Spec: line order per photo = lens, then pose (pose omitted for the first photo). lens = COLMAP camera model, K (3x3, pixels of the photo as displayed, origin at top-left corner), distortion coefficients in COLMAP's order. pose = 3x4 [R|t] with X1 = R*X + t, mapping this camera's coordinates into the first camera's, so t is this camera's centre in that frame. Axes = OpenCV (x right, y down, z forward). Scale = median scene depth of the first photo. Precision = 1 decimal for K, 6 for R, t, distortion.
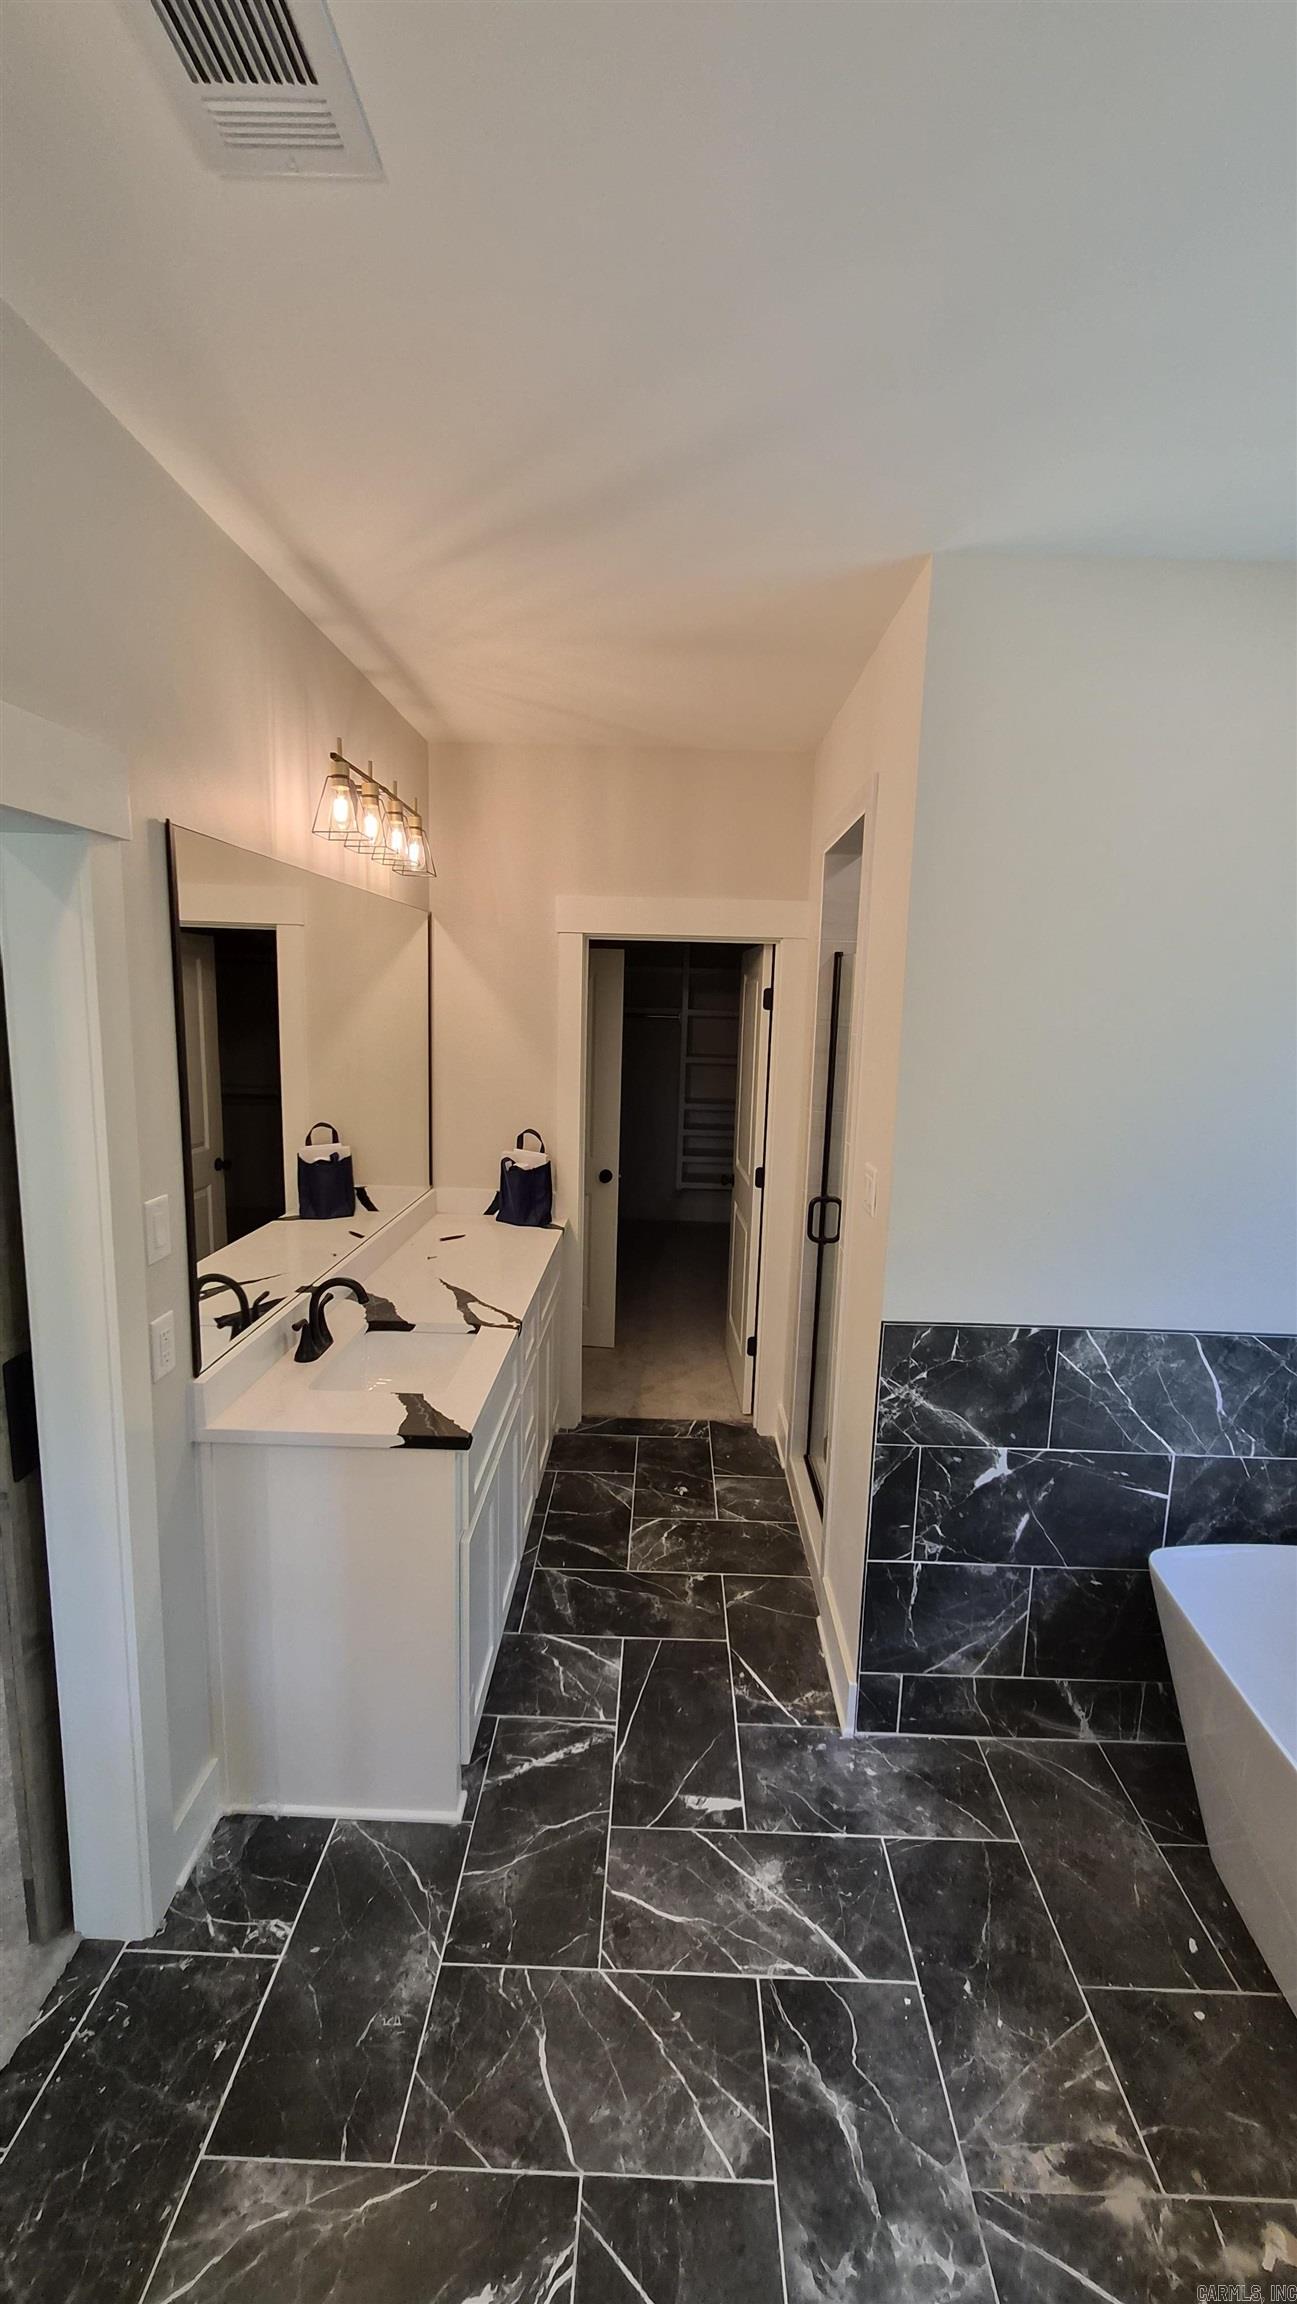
lens RADIAL K [[906.9, 0, 645.6], [0, 906.9, 1135.3], [0, 0, 1]] dist [-0.000042, -0.000696]
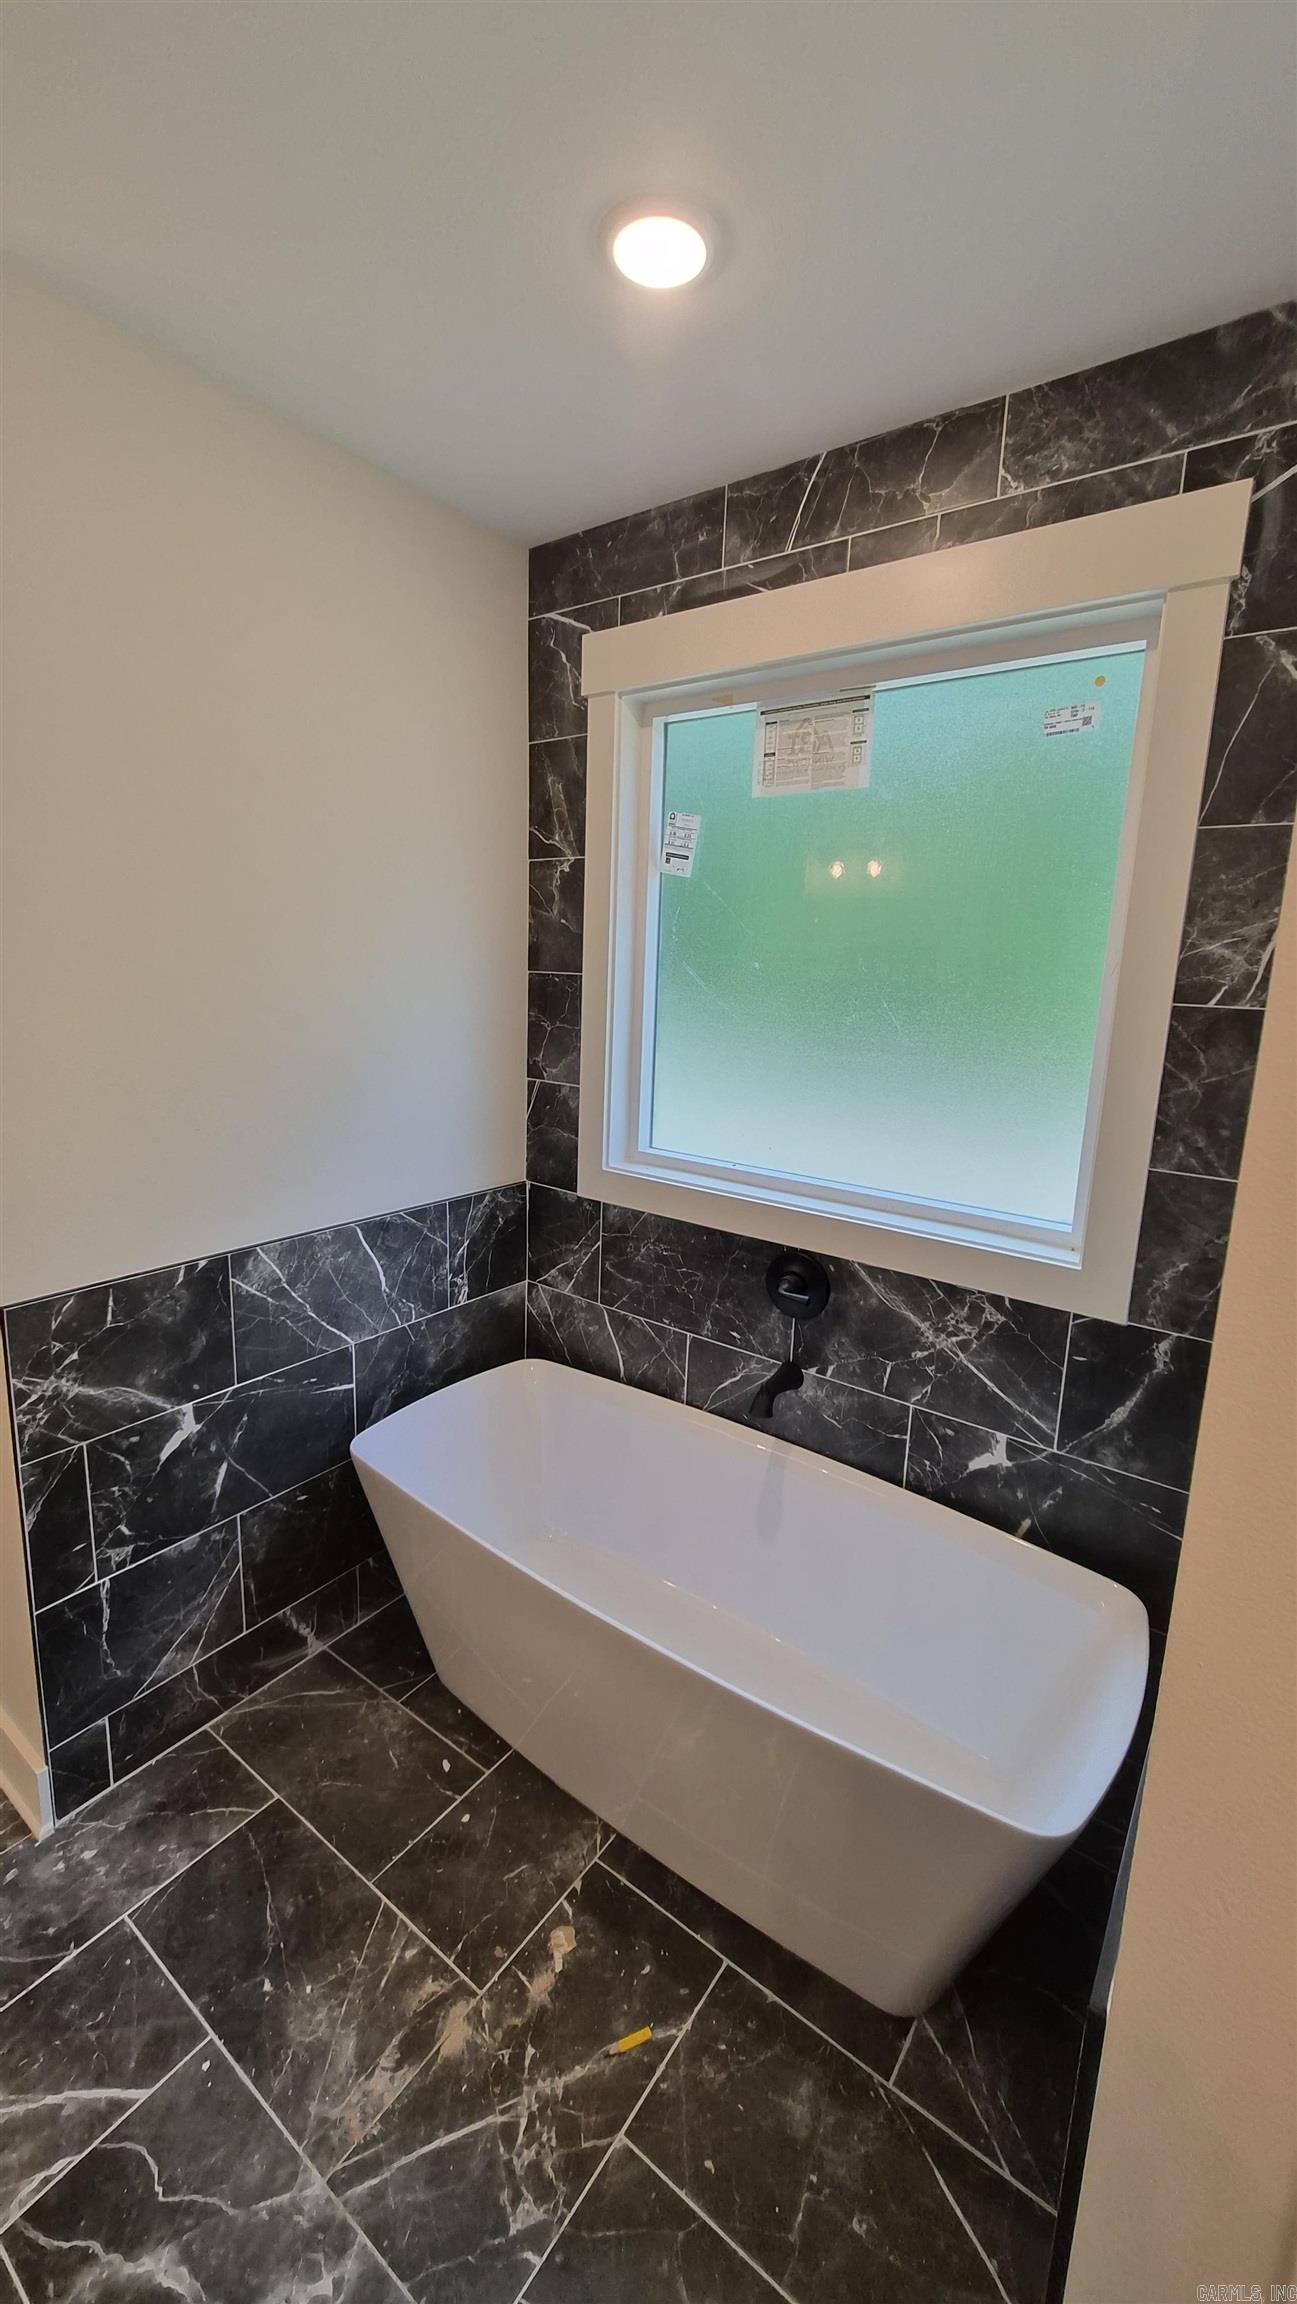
lens RADIAL K [[906.9, 0, 645.6], [0, 906.9, 1135.3], [0, 0, 1]] dist [-0.000042, -0.000696]
pose [[0.569076, -0.157502, 0.807060, -0.020122], [0.103903, 0.987391, 0.119430, 0.030681], [-0.815694, 0.015891, 0.578265, 0.132111]]
